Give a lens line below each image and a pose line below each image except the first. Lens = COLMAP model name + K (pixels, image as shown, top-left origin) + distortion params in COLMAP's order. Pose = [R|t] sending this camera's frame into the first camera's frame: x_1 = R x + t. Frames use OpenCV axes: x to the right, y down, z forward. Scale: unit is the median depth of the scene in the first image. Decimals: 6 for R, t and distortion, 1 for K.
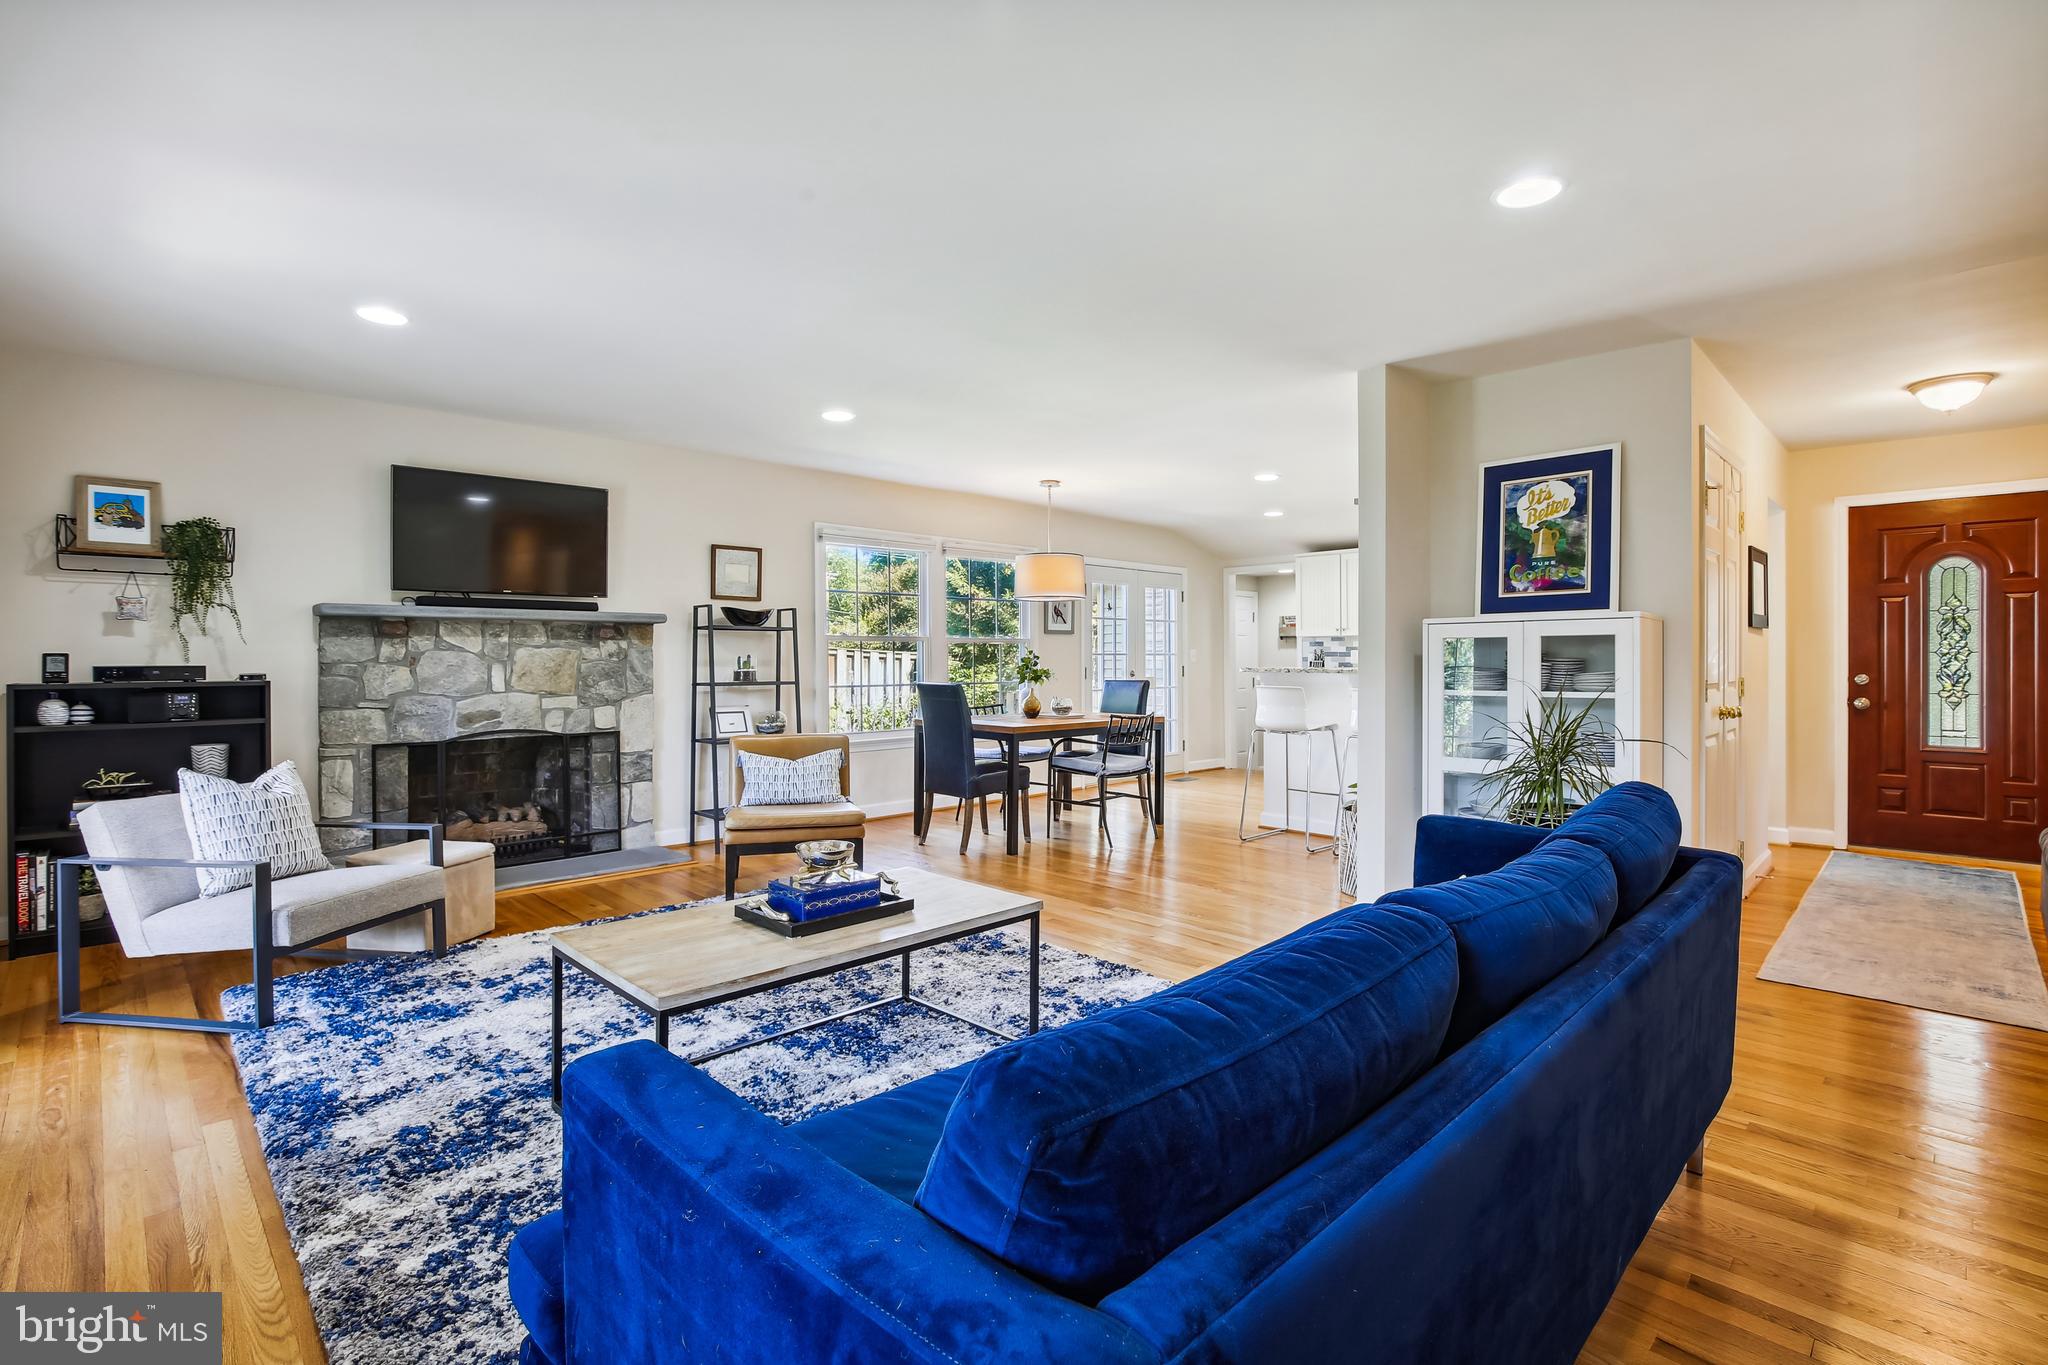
lens RADIAL K [[952.9, 0, 1034.1], [0, 952.9, 667.3], [0, 0, 1]] dist [-0.014039, 0.001098]
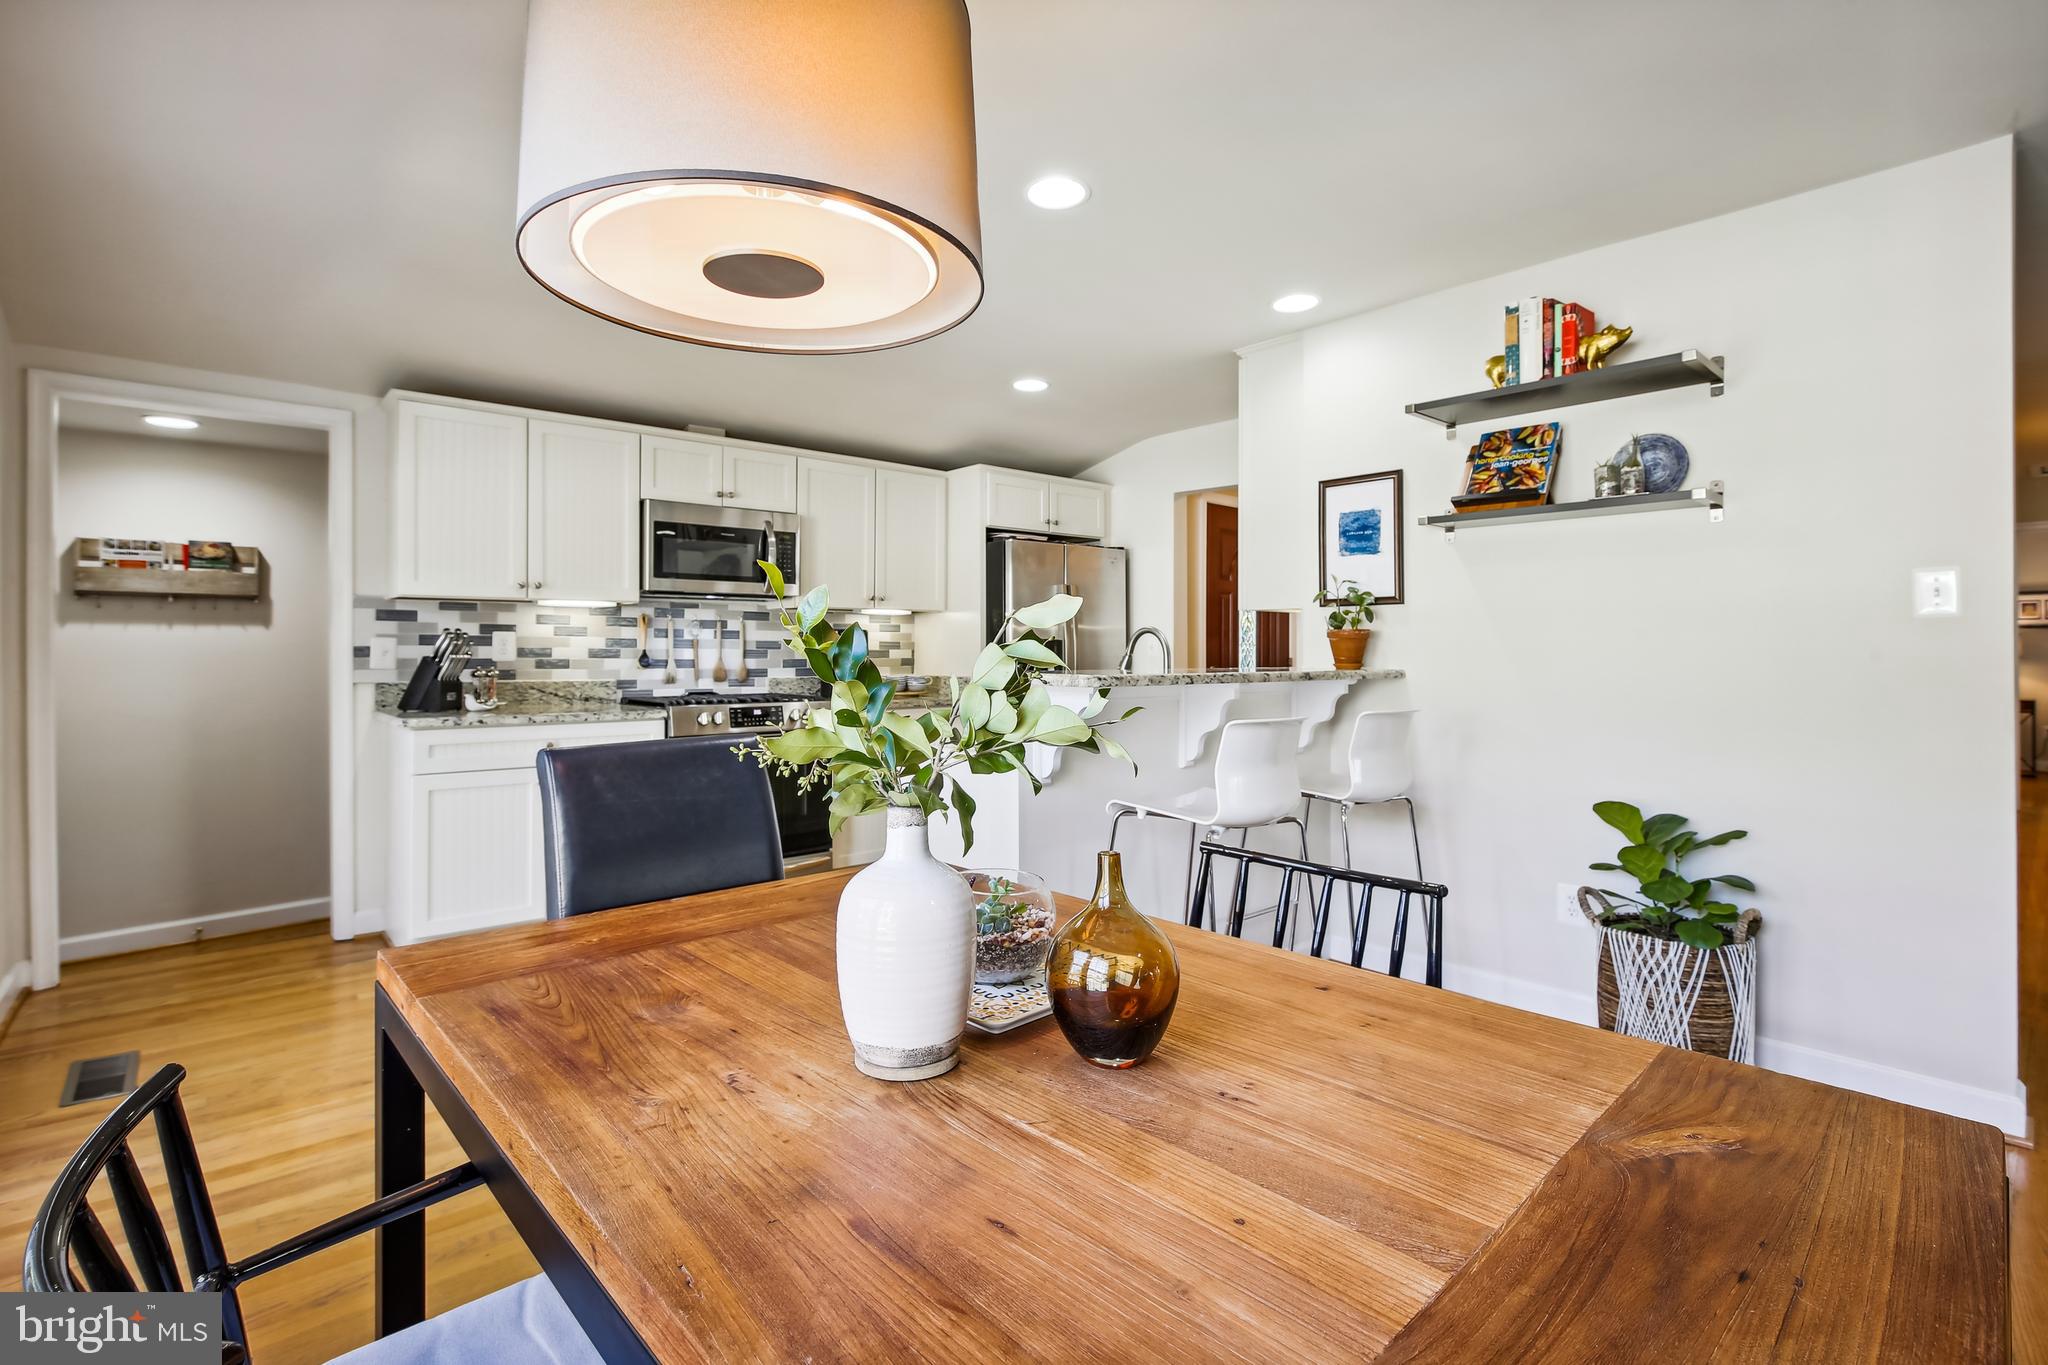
lens RADIAL K [[952.9, 0, 1037.6], [0, 952.9, 643.1], [0, 0, 1]] dist [-0.014039, 0.001098]
pose [[0.035506, 0.005453, 0.999355, -0.155654], [0.008944, 0.999943, -0.005774, -0.012204], [-0.999329, 0.009143, 0.035456, 1.139634]]
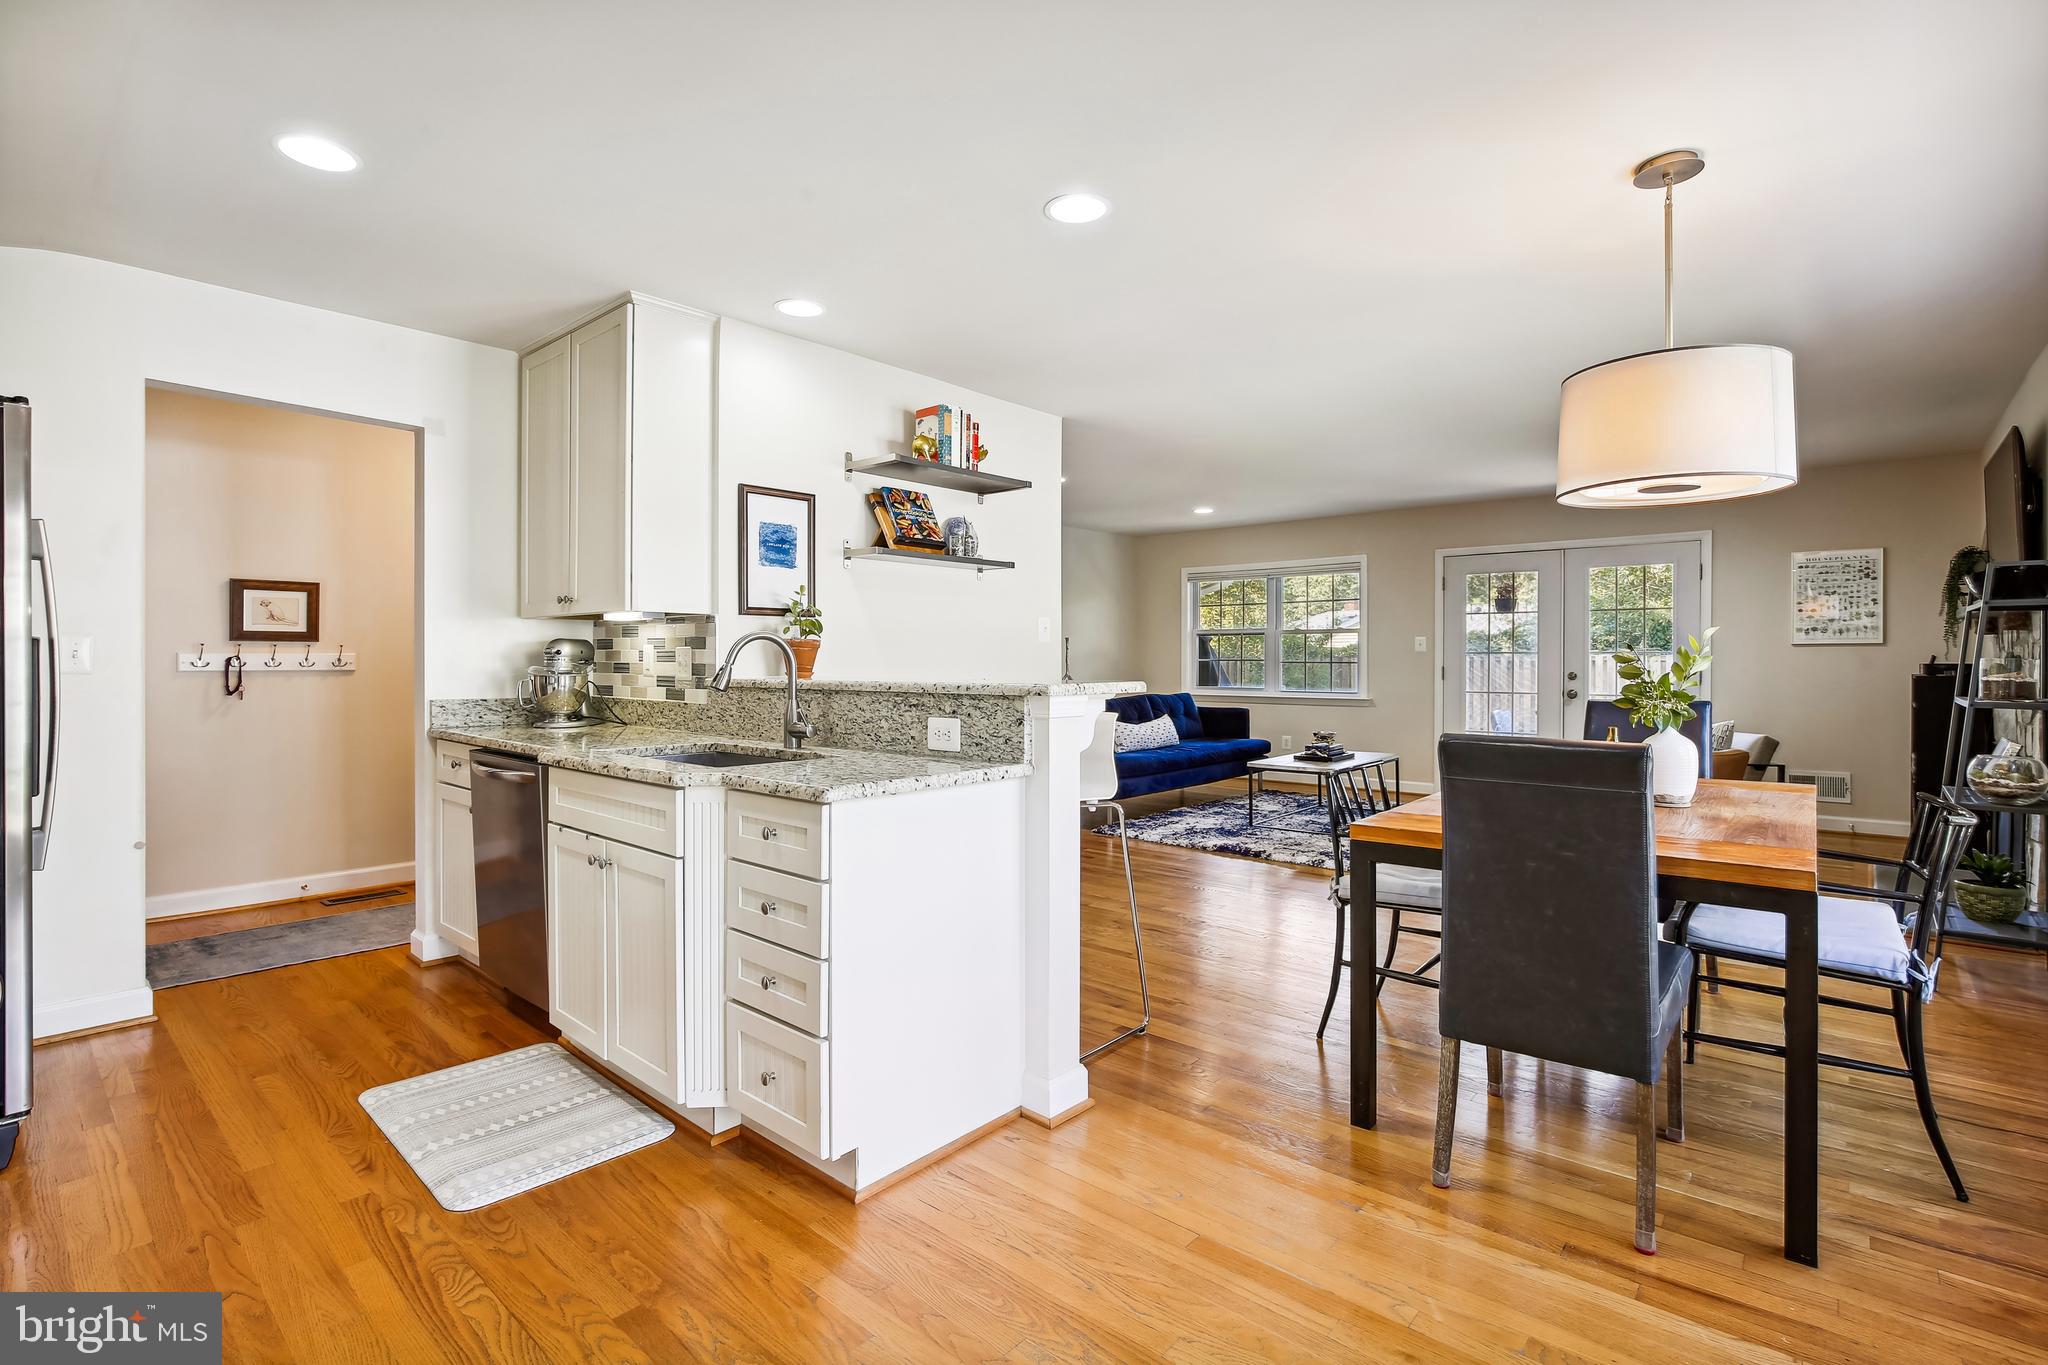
lens RADIAL K [[952.9, 0, 1027.2], [0, 952.9, 674.5], [0, 0, 1]] dist [-0.014039, 0.001098]
pose [[-0.997333, 0.001956, -0.072959, 0.374534], [-0.000077, 0.999612, 0.027847, -0.017098], [0.072985, 0.027778, -0.996946, 1.625976]]
